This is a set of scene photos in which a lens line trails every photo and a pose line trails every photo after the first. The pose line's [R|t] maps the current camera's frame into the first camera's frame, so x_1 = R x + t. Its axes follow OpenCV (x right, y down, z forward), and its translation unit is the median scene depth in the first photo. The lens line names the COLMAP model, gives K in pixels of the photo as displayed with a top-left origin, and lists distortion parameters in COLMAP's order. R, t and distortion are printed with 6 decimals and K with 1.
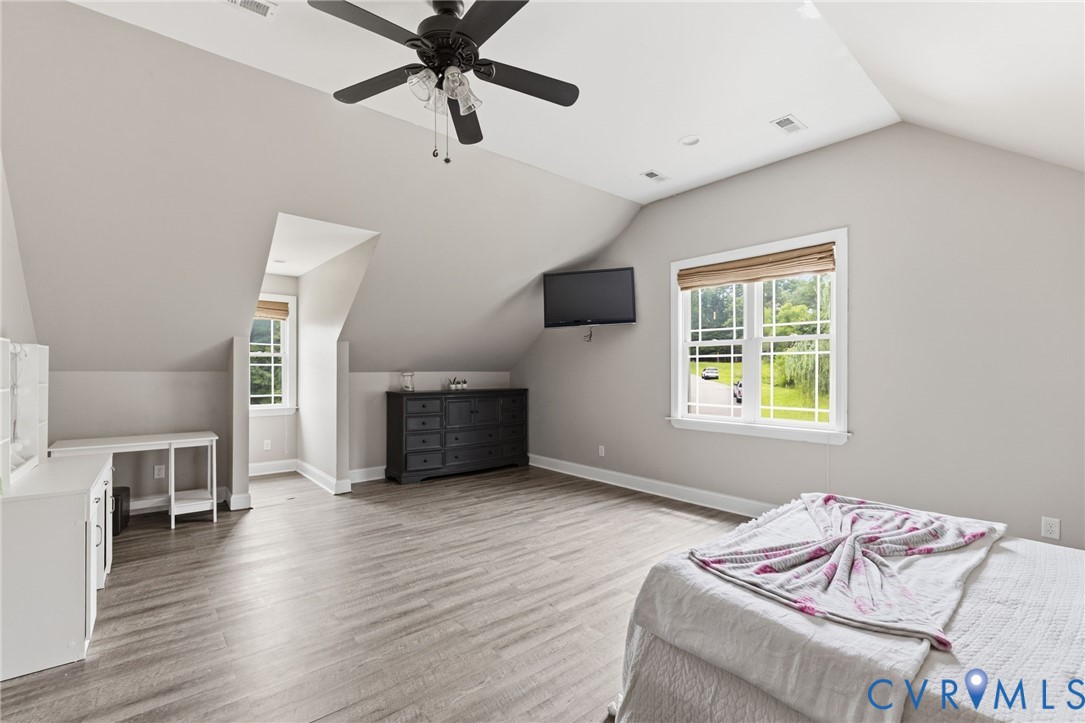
lens RADIAL K [[483.2, 0, 534.9], [0, 483.2, 362.7], [0, 0, 1]] dist [-0.002137, -0.000259]
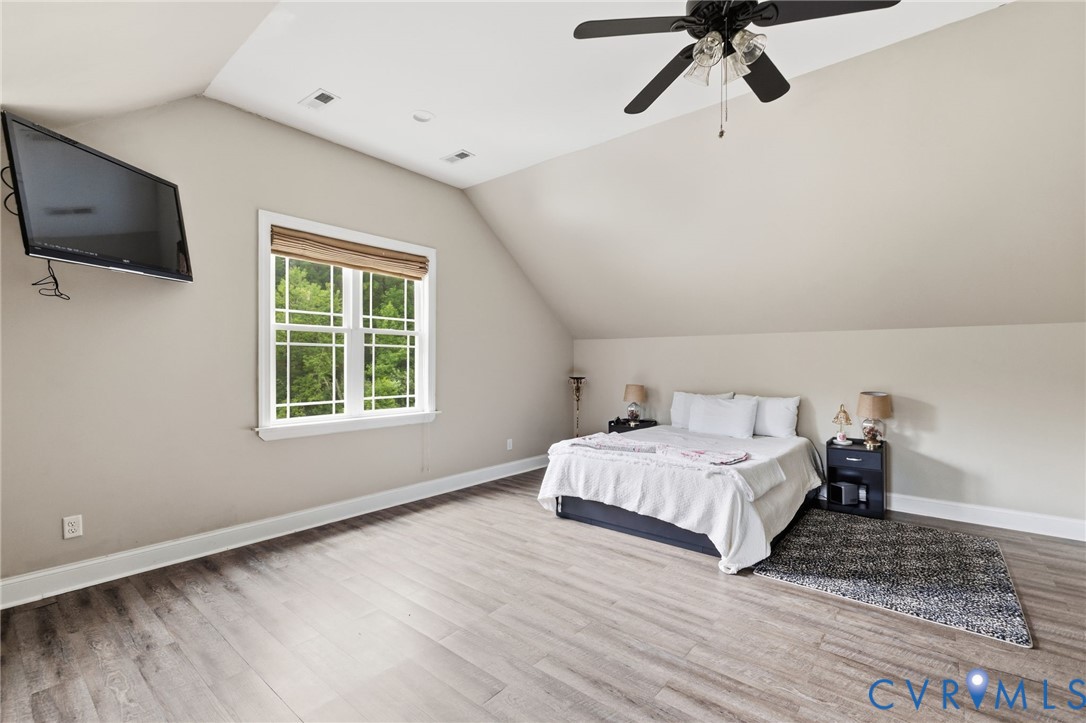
lens RADIAL K [[483.7, 0, 538.8], [0, 483.7, 356.6], [0, 0, 1]] dist [-0.002137, -0.000259]
pose [[-0.184113, 0.013135, 0.982817, -0.570205], [-0.019661, 0.999661, -0.017043, 0.015521], [-0.982708, -0.022461, -0.183793, 0.843471]]
